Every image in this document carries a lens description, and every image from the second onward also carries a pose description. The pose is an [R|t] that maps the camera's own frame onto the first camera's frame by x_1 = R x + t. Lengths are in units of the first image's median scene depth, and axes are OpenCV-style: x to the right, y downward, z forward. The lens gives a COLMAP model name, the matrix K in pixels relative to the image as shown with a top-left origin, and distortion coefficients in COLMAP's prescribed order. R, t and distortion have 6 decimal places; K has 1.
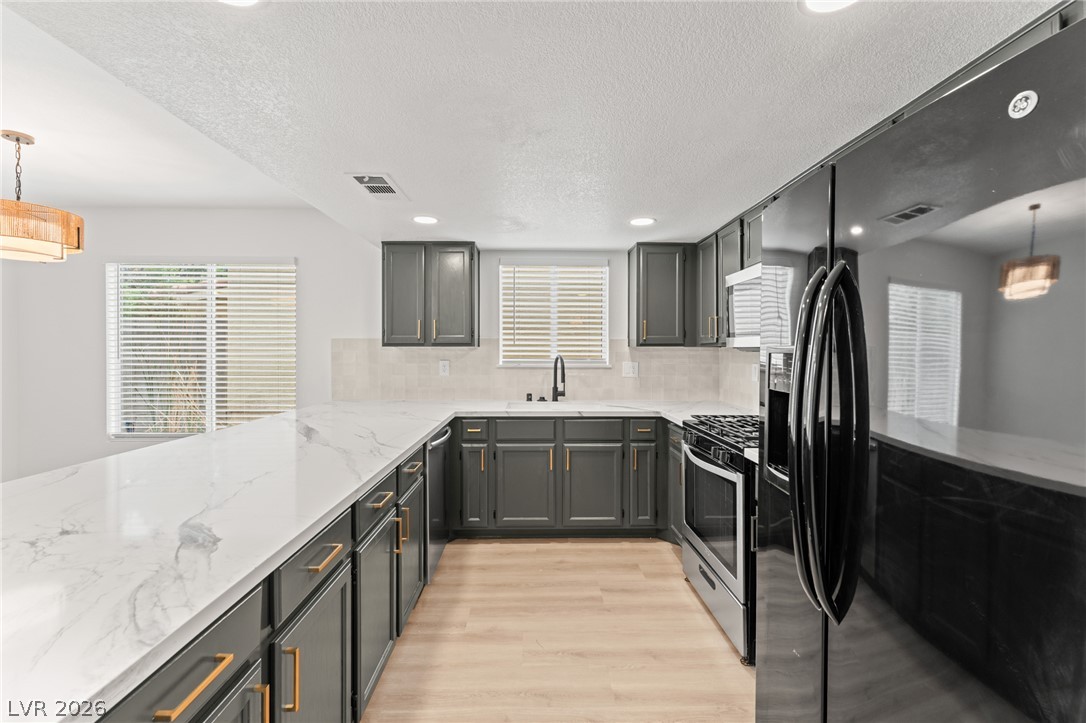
lens RADIAL K [[460.1, 0, 543.6], [0, 460.1, 351.6], [0, 0, 1]] dist [-0.000258, -0.000168]
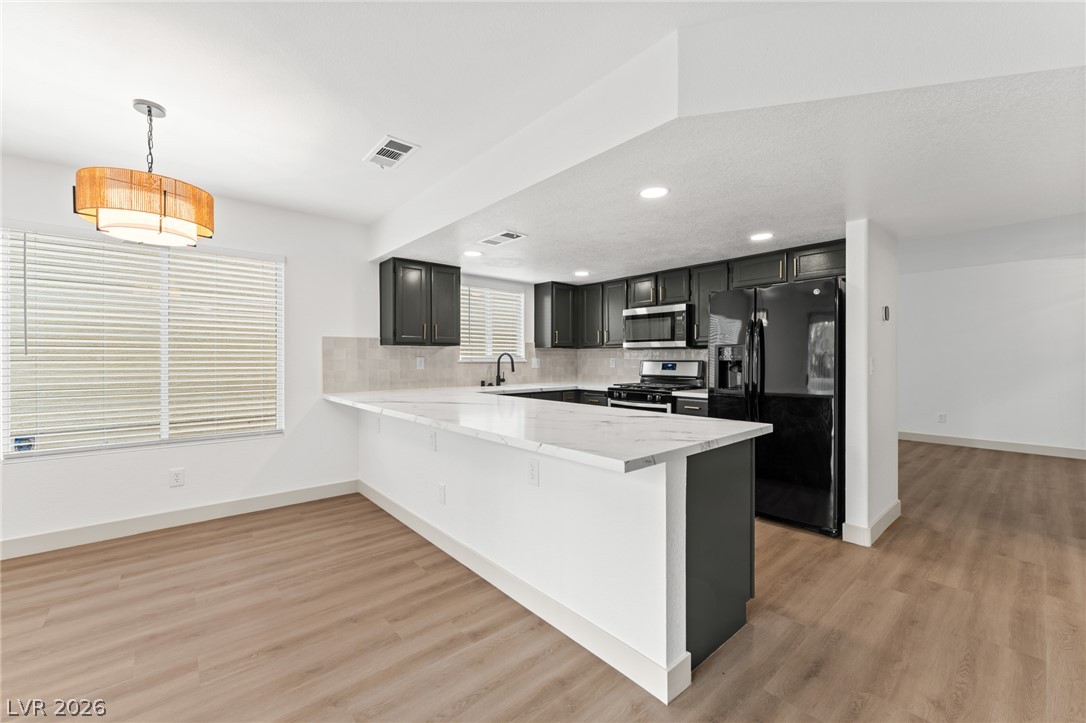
lens RADIAL K [[436.4, 0, 542.8], [0, 436.4, 358.7], [0, 0, 1]] dist [0.000522, -0.000014]
pose [[0.768066, -0.002016, 0.640367, -0.789305], [0.001810, 0.999998, 0.000978, 0.025621], [-0.640368, 0.000408, 0.768068, -0.127127]]
